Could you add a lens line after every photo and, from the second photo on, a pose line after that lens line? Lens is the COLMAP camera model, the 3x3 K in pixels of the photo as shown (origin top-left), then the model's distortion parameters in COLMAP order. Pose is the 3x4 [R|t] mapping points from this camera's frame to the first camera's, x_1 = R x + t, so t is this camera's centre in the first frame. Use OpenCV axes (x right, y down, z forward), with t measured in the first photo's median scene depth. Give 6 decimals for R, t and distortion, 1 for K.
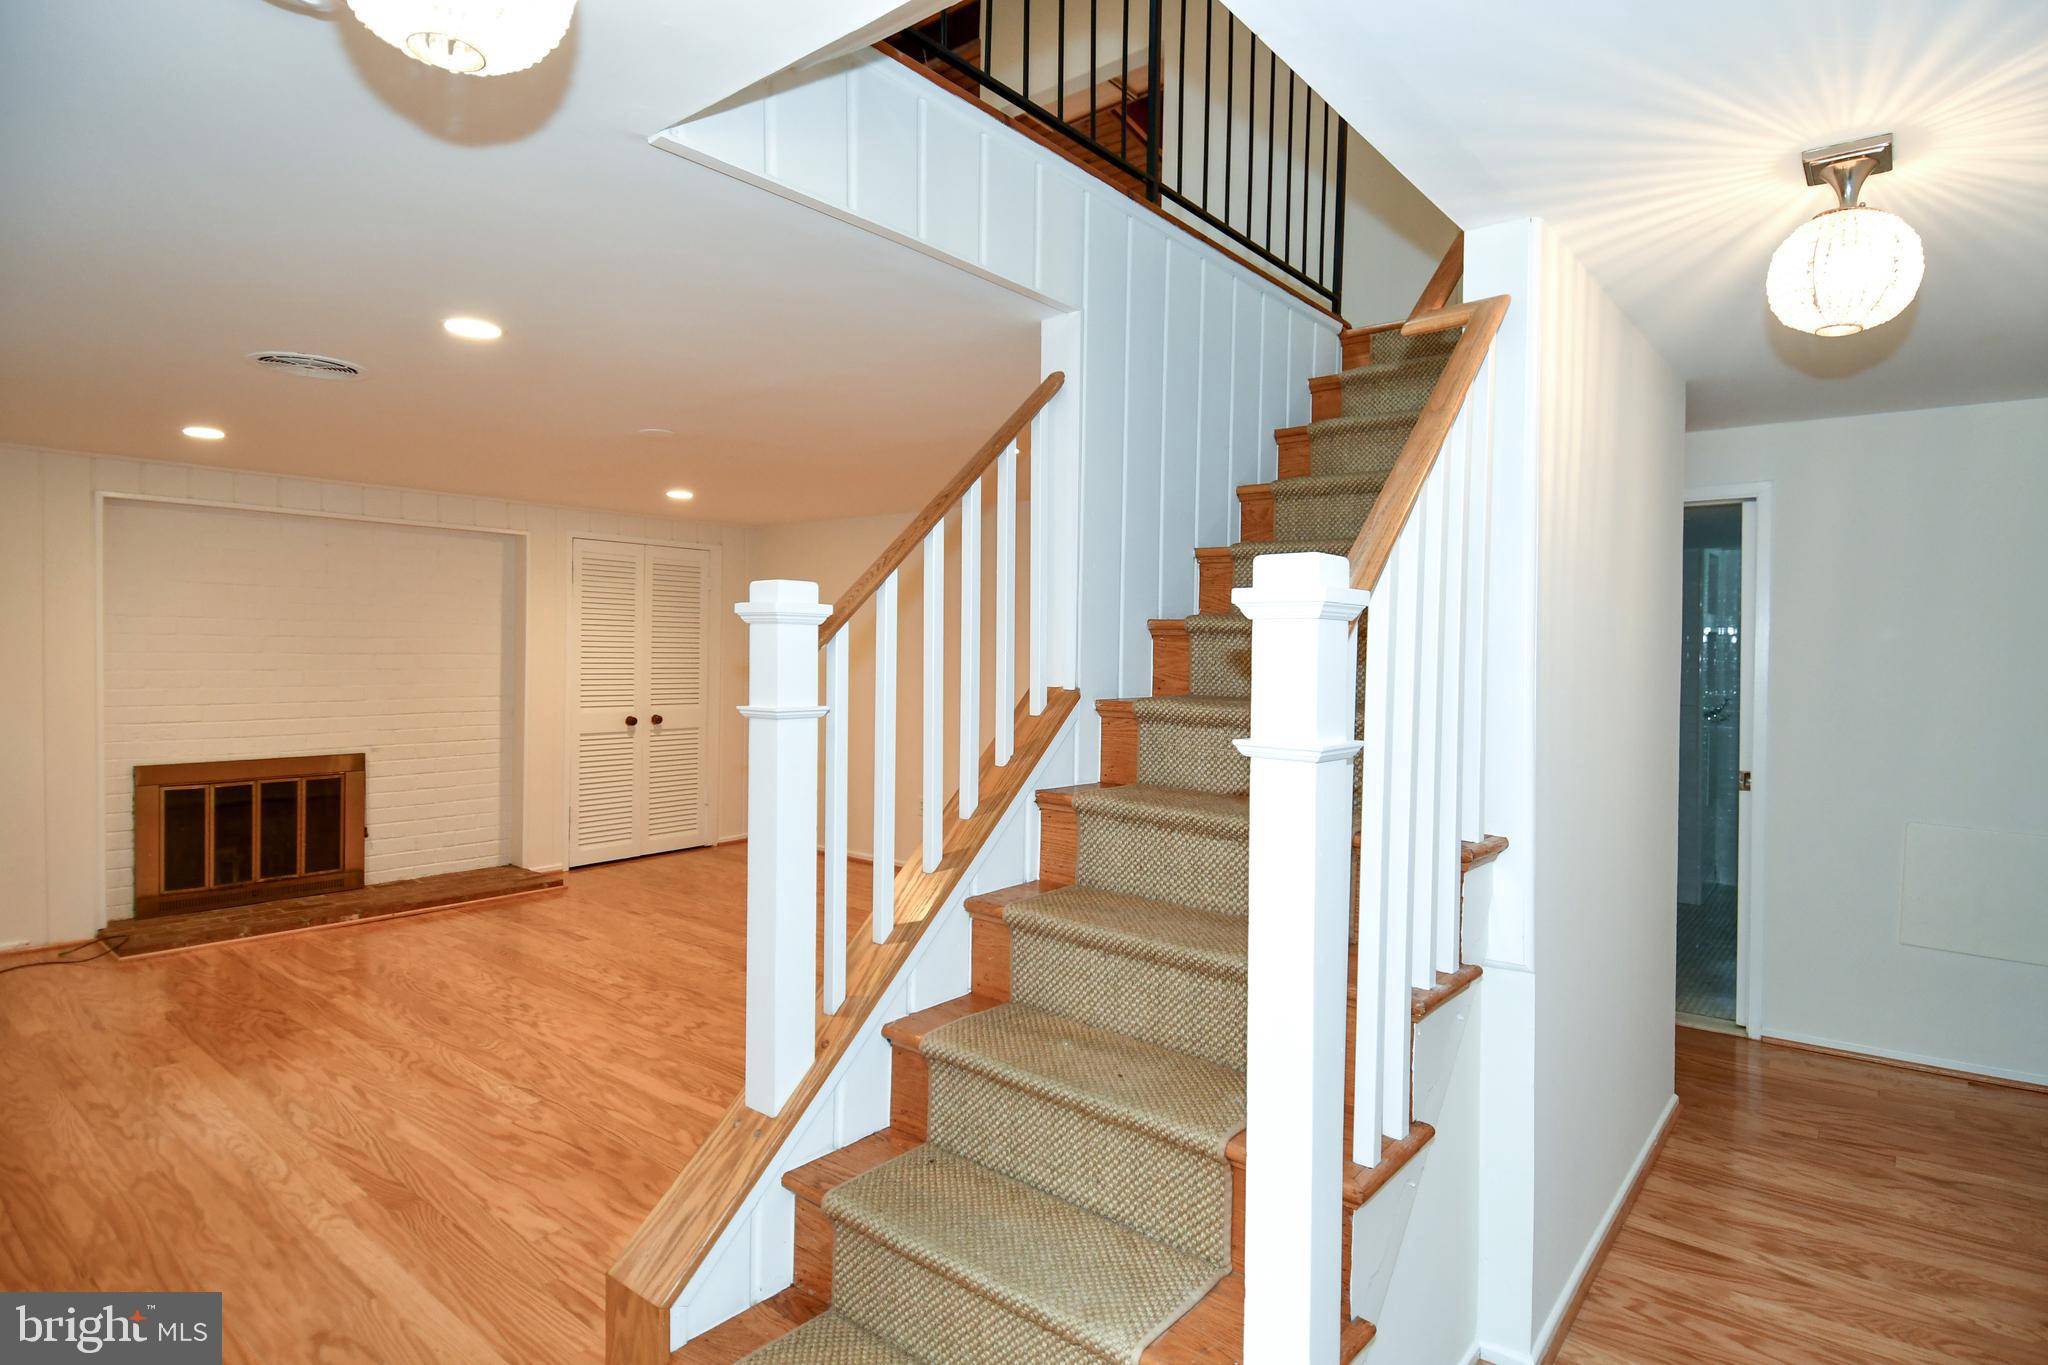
lens RADIAL K [[1097.3, 0, 1028.5], [0, 1097.3, 640.2], [0, 0, 1]] dist [-0.000462, -0.024607]
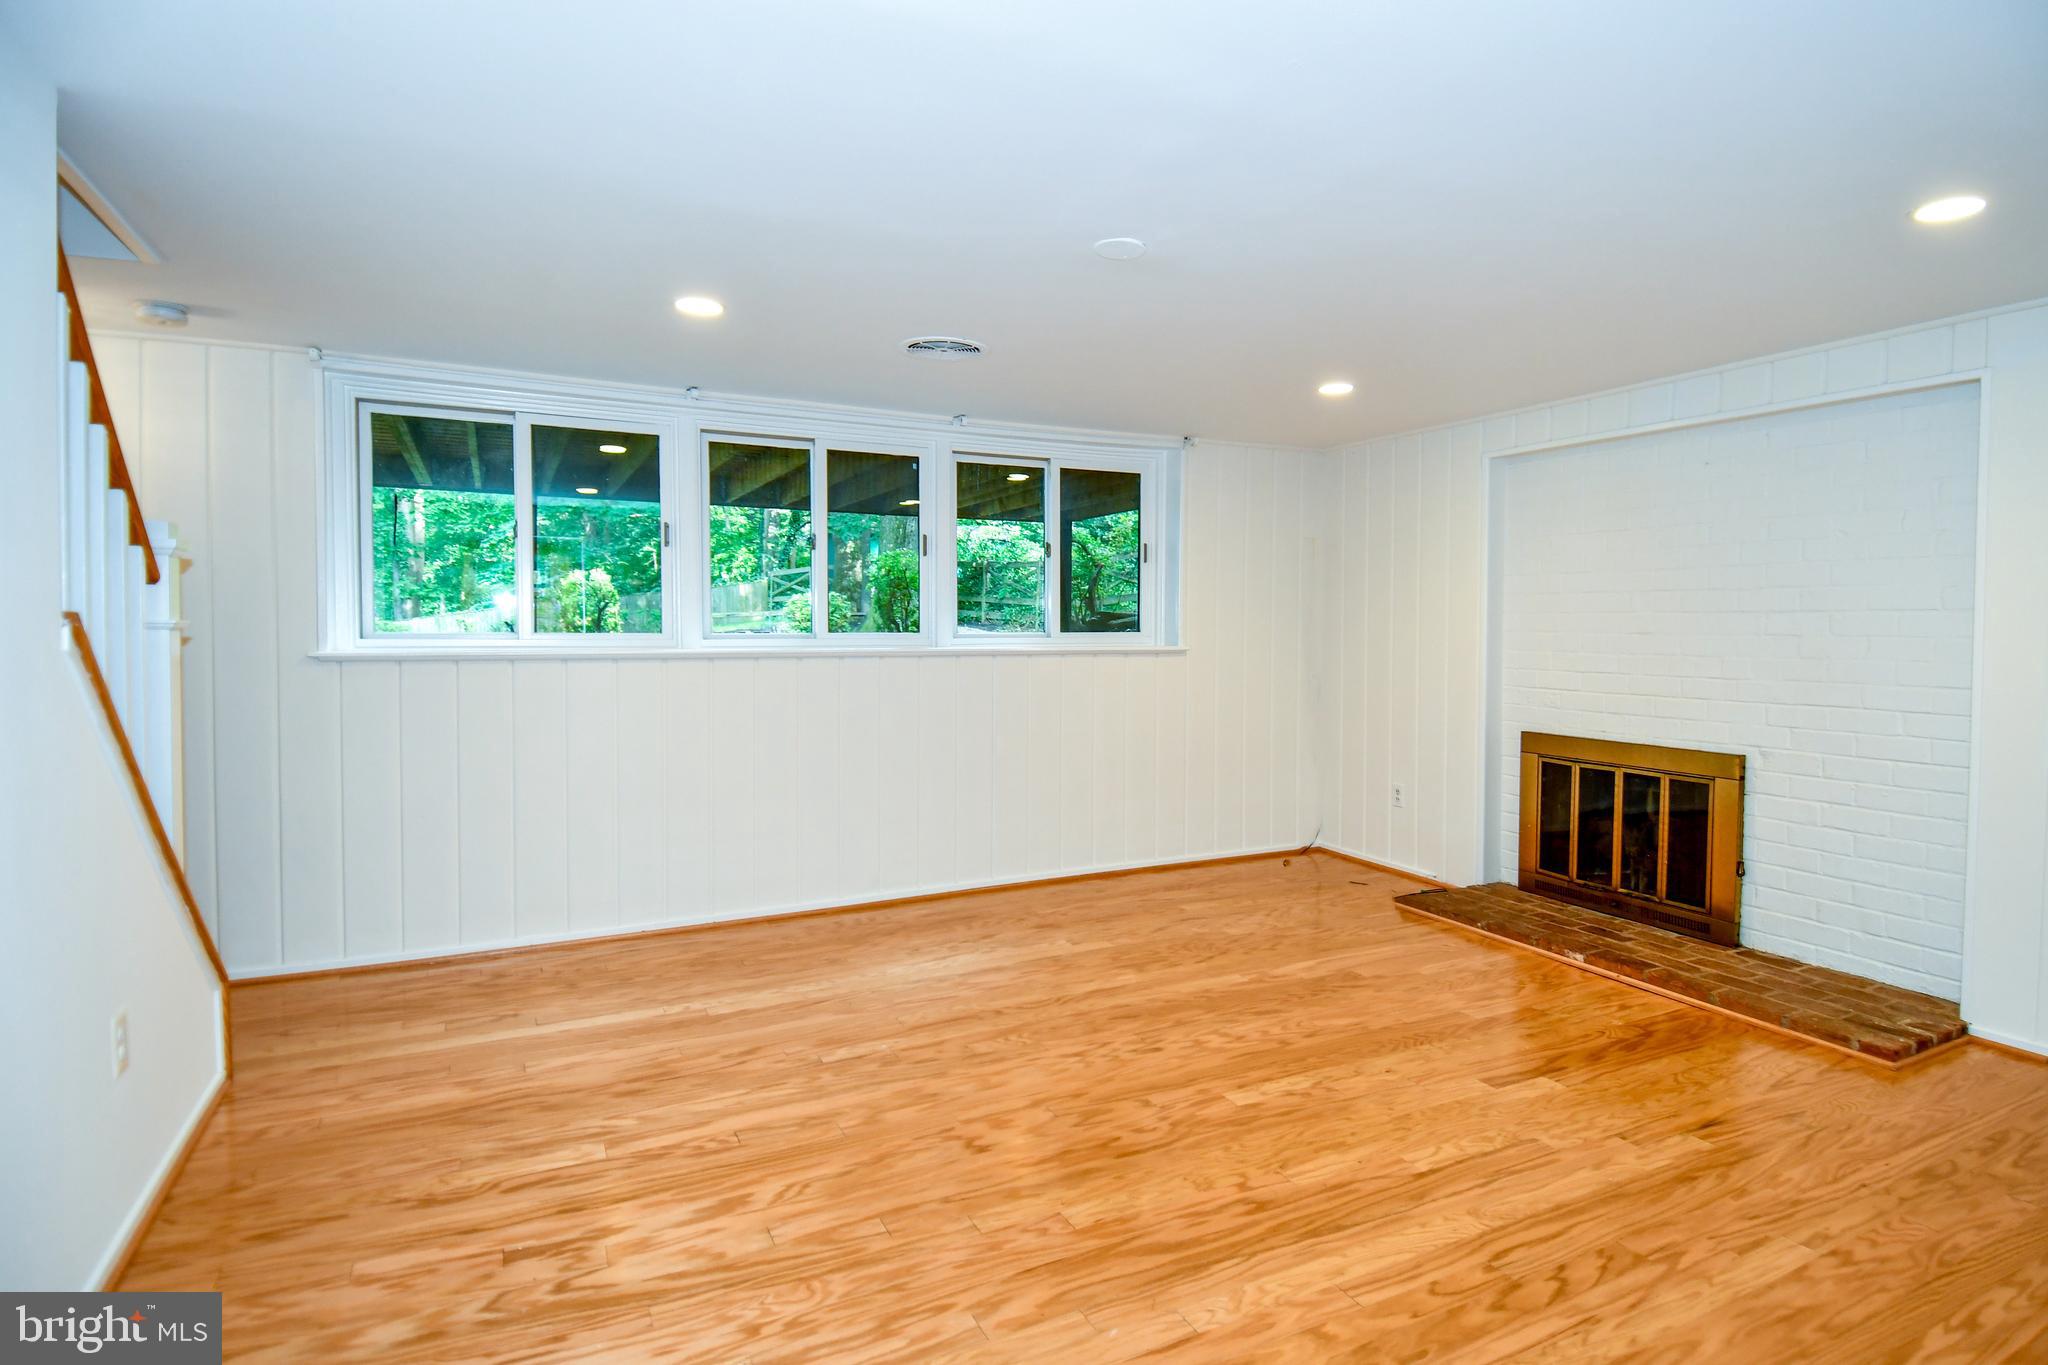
lens RADIAL K [[1094.2, 0, 1093.5], [0, 1094.2, 680.5], [0, 0, 1]] dist [0.044261, -0.050414]
pose [[-0.385497, 0.038778, -0.921894, 0.229606], [-0.003185, 0.999055, 0.043355, 0.035602], [0.922704, 0.019650, -0.385009, 1.107225]]
